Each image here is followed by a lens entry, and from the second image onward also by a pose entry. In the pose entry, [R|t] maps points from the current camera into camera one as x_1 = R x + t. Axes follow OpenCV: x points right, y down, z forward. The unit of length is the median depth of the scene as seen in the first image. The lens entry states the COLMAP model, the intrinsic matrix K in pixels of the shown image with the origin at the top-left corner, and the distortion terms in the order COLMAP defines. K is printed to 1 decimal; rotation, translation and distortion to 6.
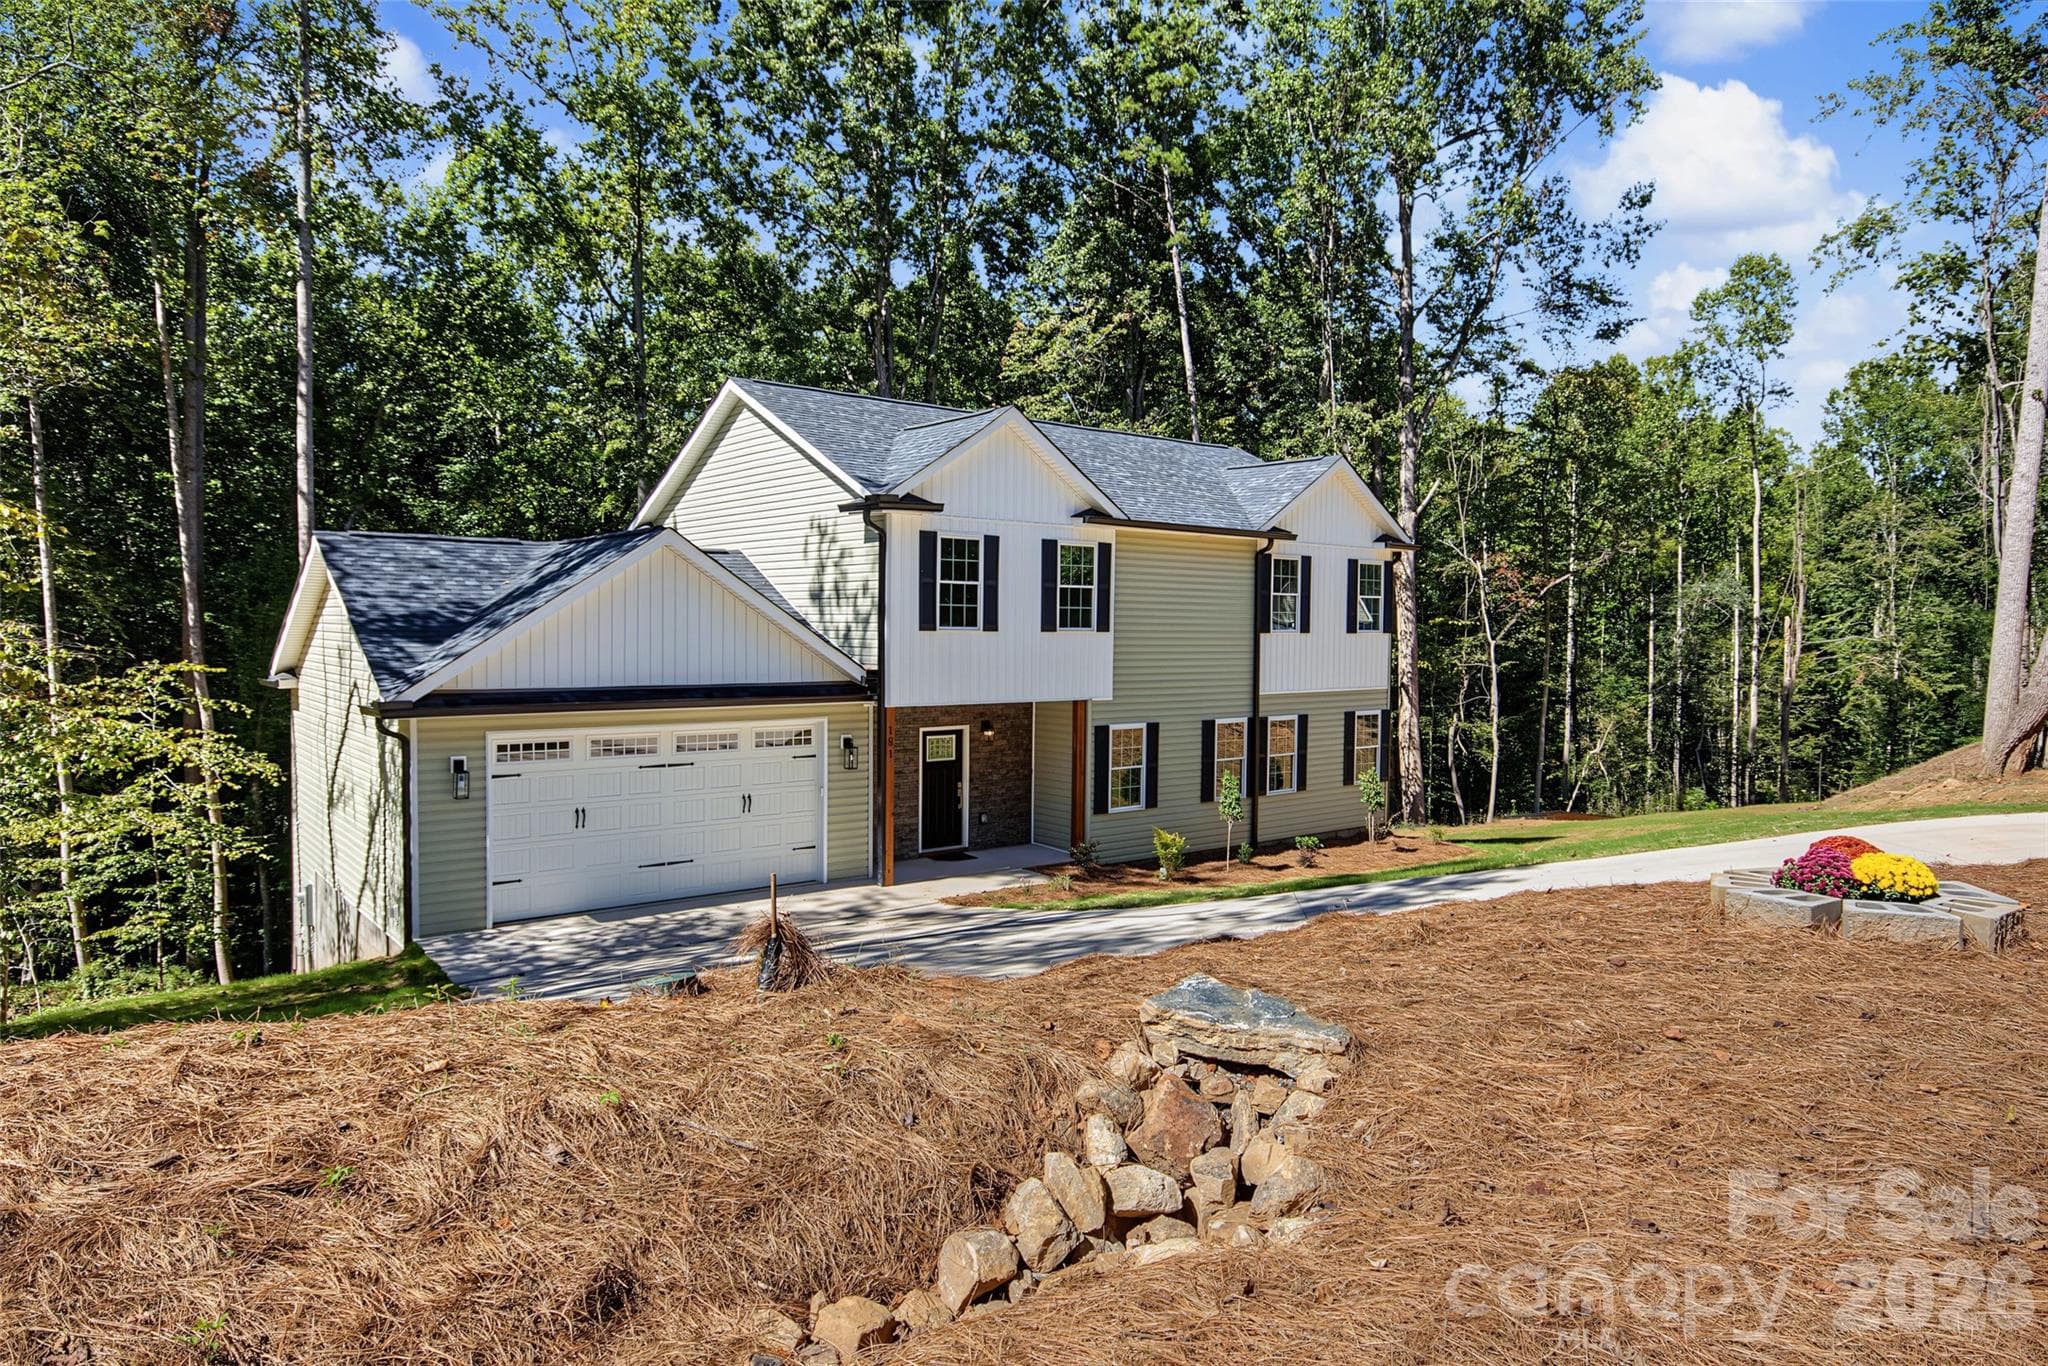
lens RADIAL K [[1249.2, 0, 1016.6], [0, 1249.2, 674.5], [0, 0, 1]] dist [0.027415, -0.000916]
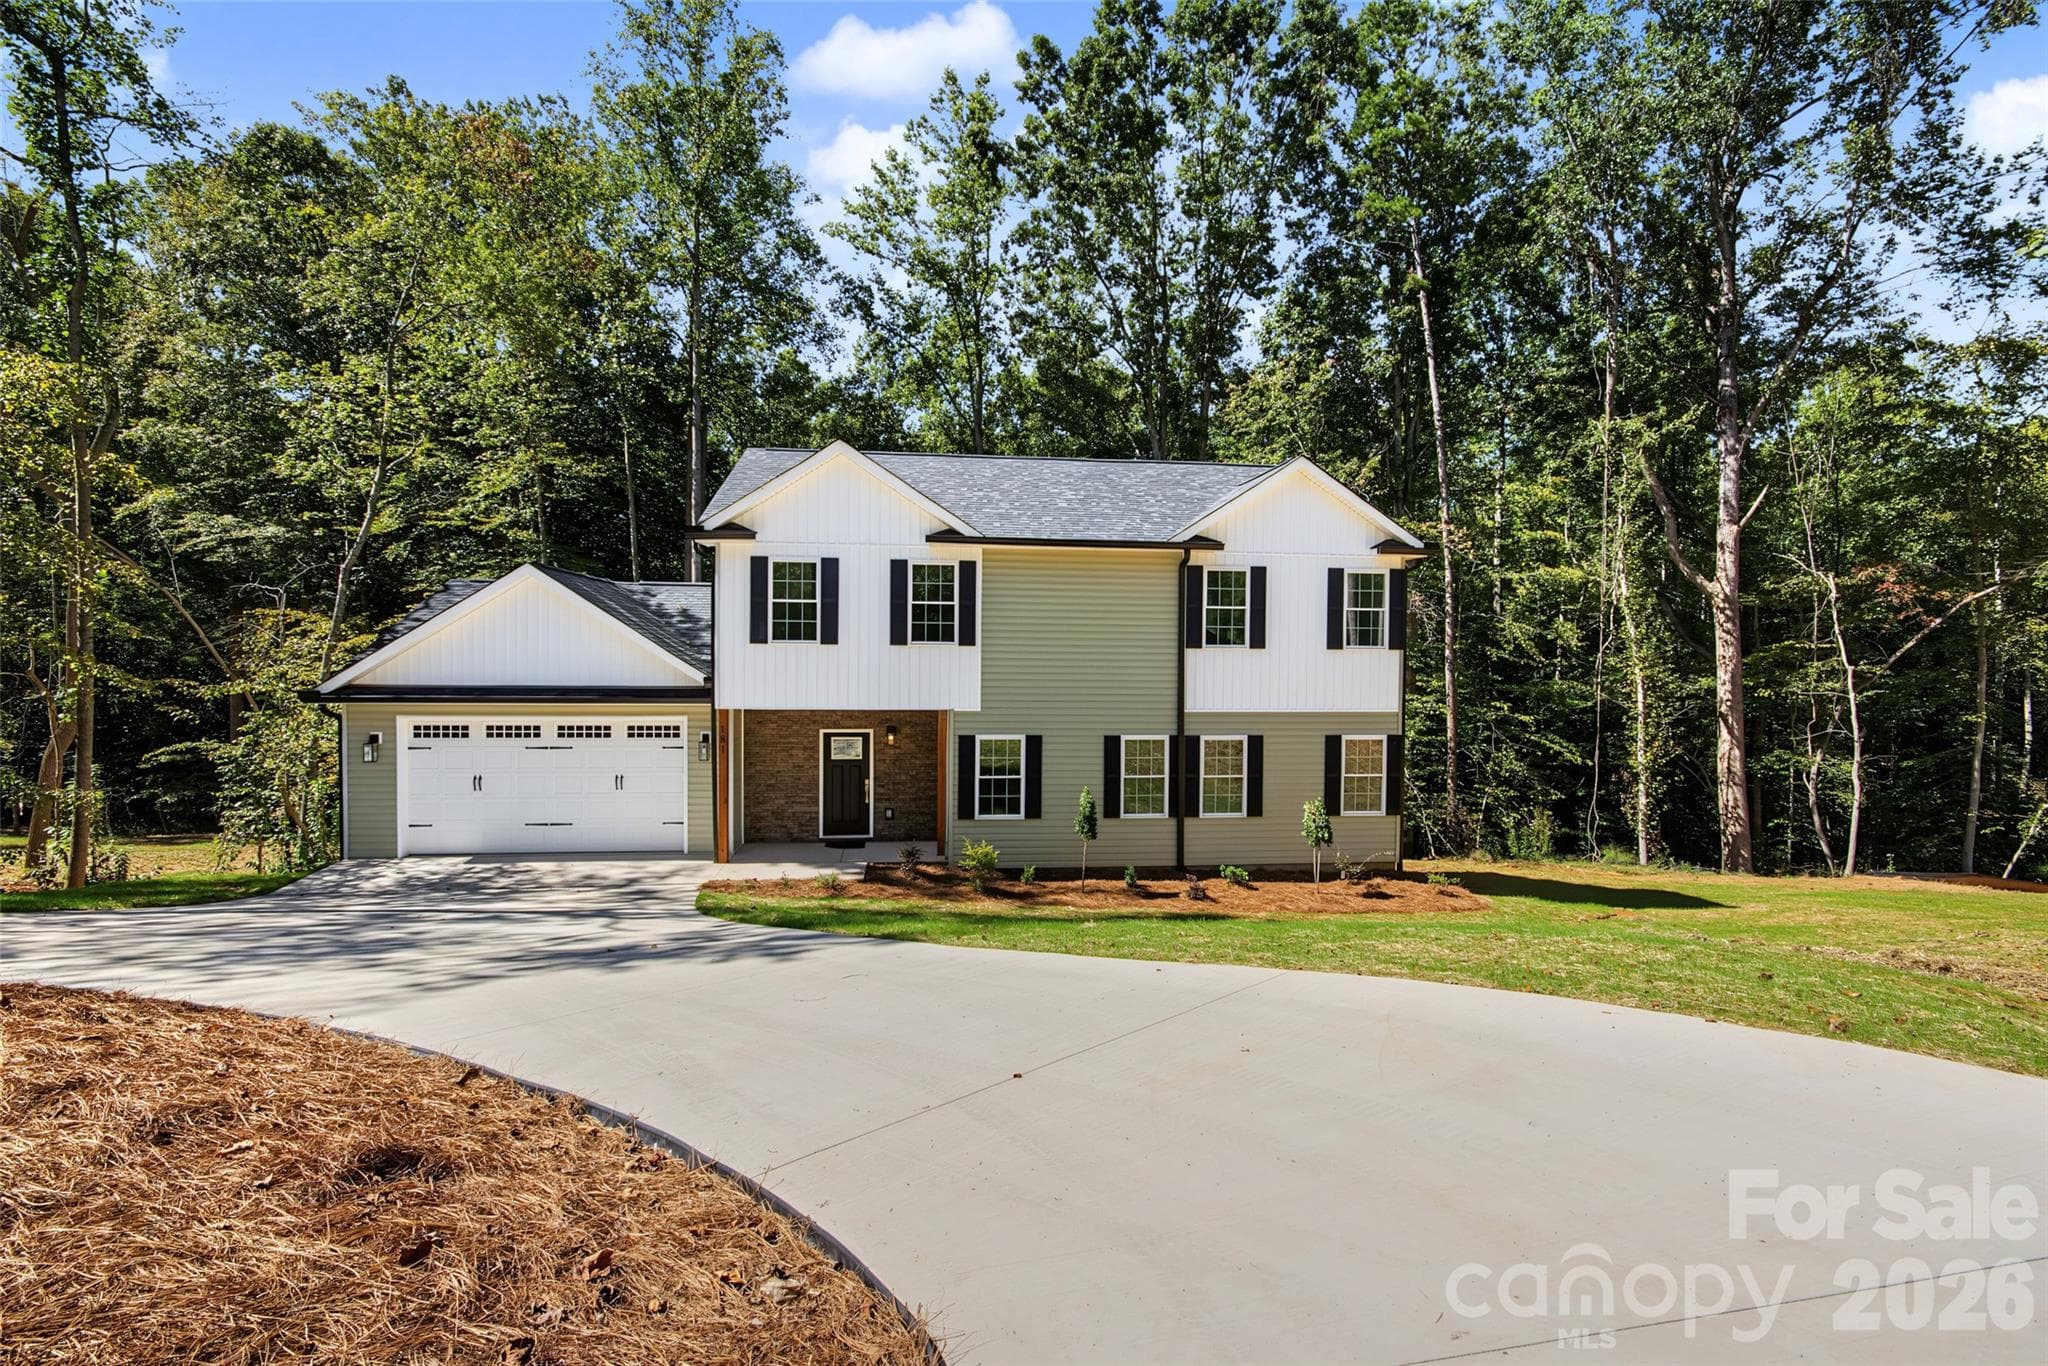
lens RADIAL K [[902.3, 0, 1037.7], [0, 902.3, 669.5], [0, 0, 1]] dist [0.013993, 0.000057]
pose [[0.853739, 0.016022, -0.520455, 0.494647], [-0.025533, 0.999612, -0.011111, -0.007439], [0.520075, 0.022774, 0.853817, 0.369447]]
